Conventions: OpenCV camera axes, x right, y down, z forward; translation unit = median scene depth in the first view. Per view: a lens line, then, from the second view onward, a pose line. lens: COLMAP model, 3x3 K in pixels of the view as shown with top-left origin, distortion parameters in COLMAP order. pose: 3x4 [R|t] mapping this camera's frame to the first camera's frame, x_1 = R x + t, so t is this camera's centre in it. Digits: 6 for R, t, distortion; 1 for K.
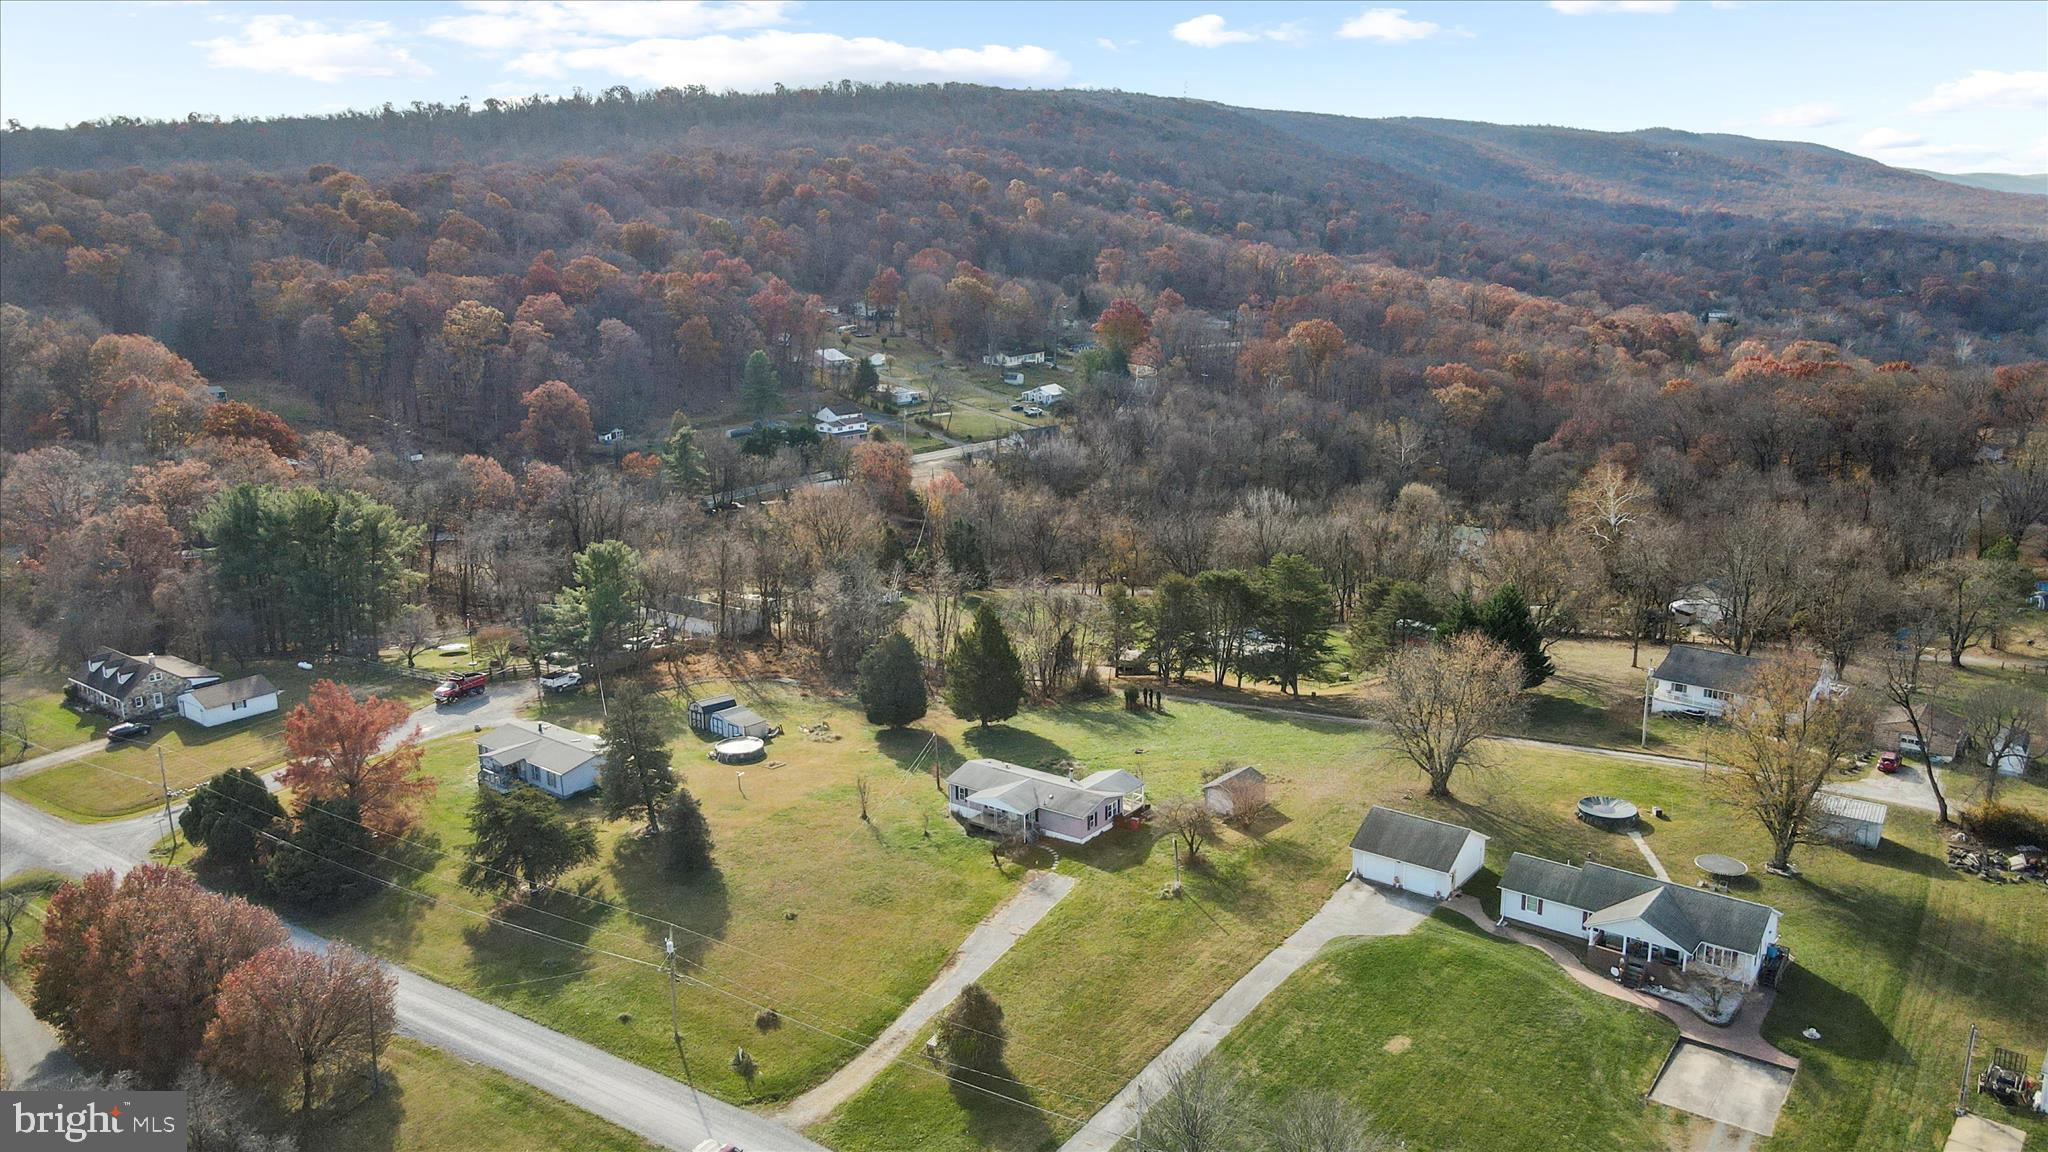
lens RADIAL K [[1518.0, 0, 1024.0], [0, 1518.0, 576.0], [0, 0, 1]] dist [-0.005908, 0.045455]
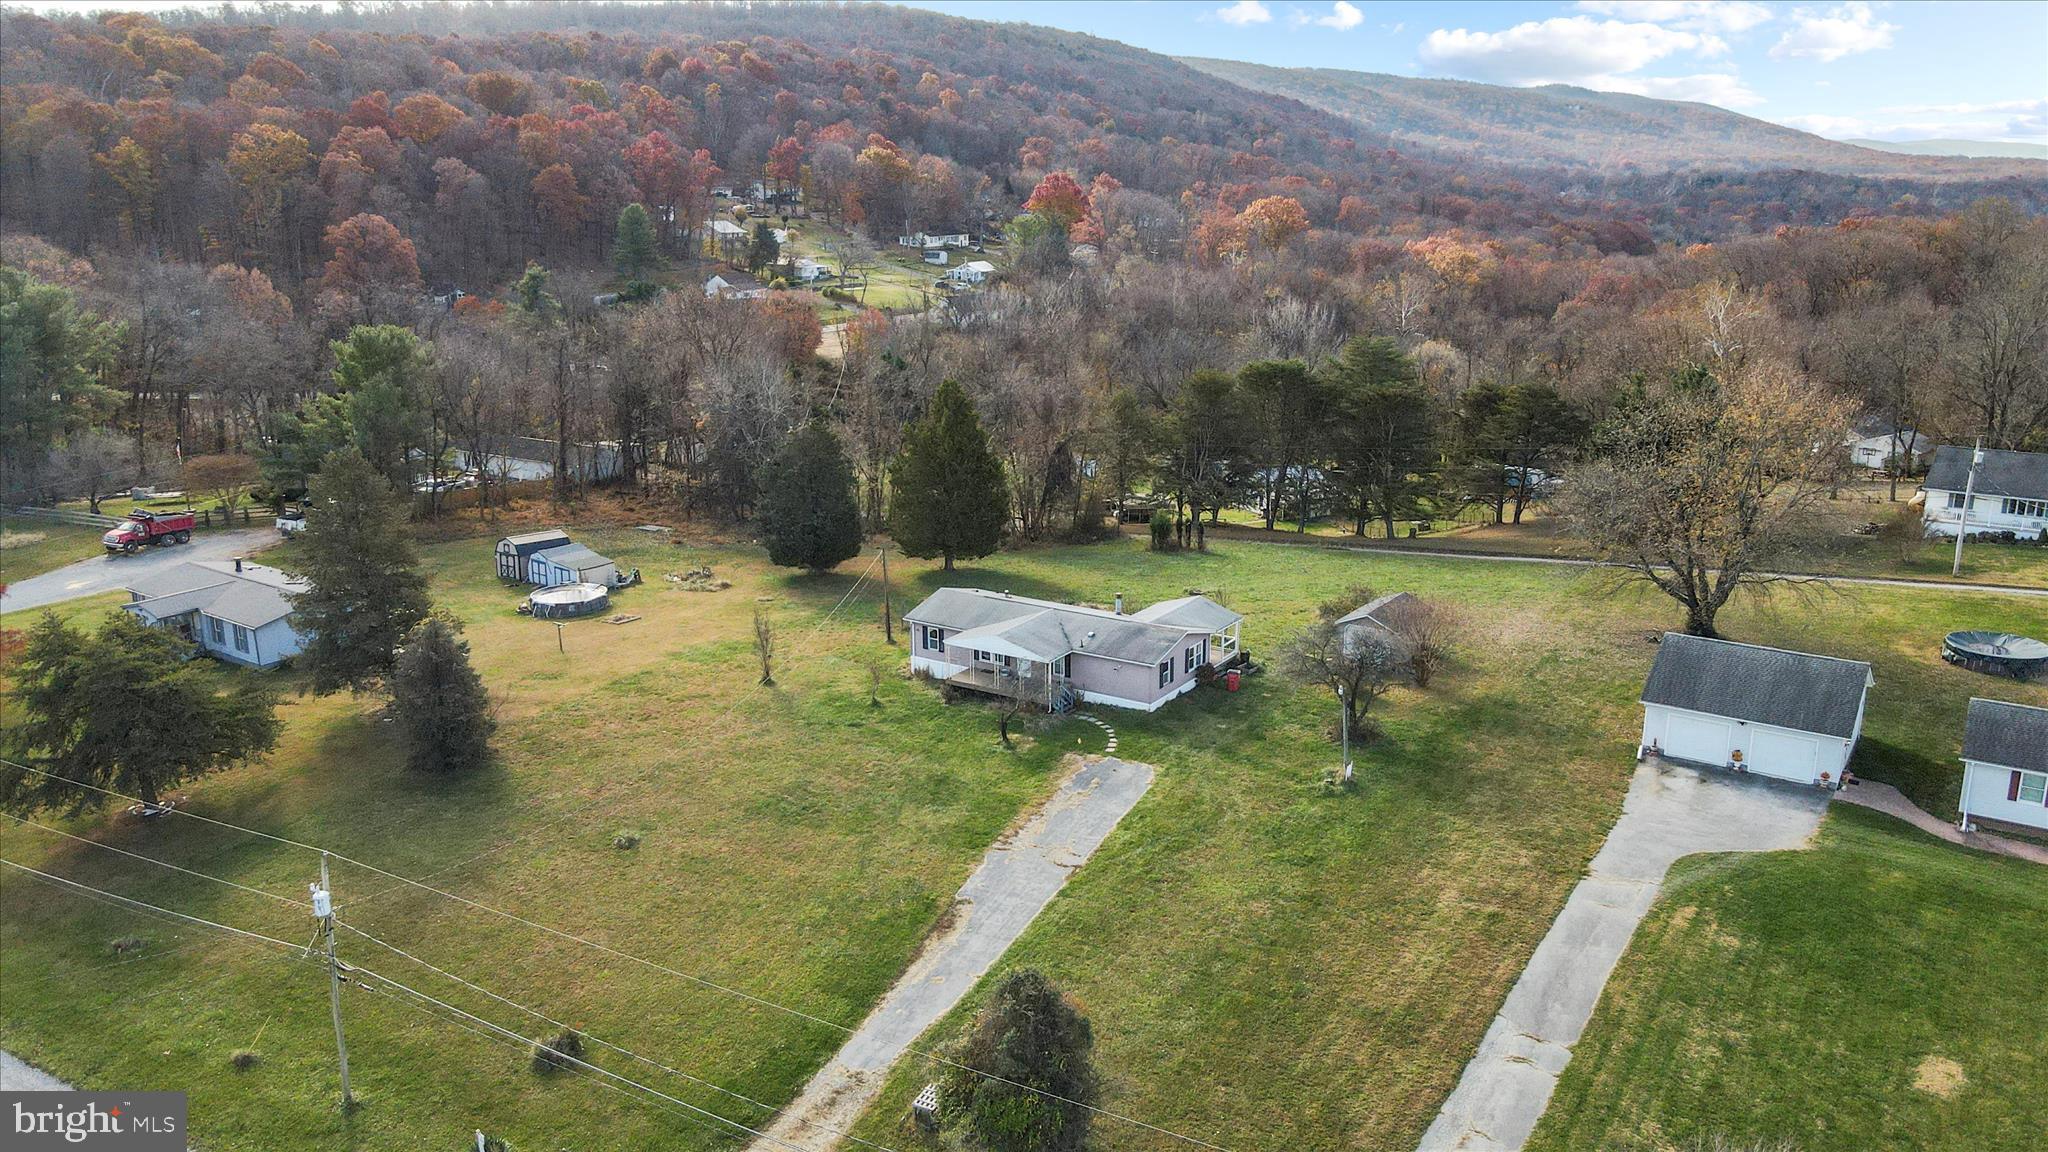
lens RADIAL K [[1516.0, 0, 1024.0], [0, 1516.0, 576.0], [0, 0, 1]] dist [0.008571, 0.012682]
pose [[0.997966, -0.010367, 0.062894, -0.041368], [0.008862, 0.999669, 0.024160, 0.102195], [-0.063124, -0.023554, 0.997728, 0.398926]]
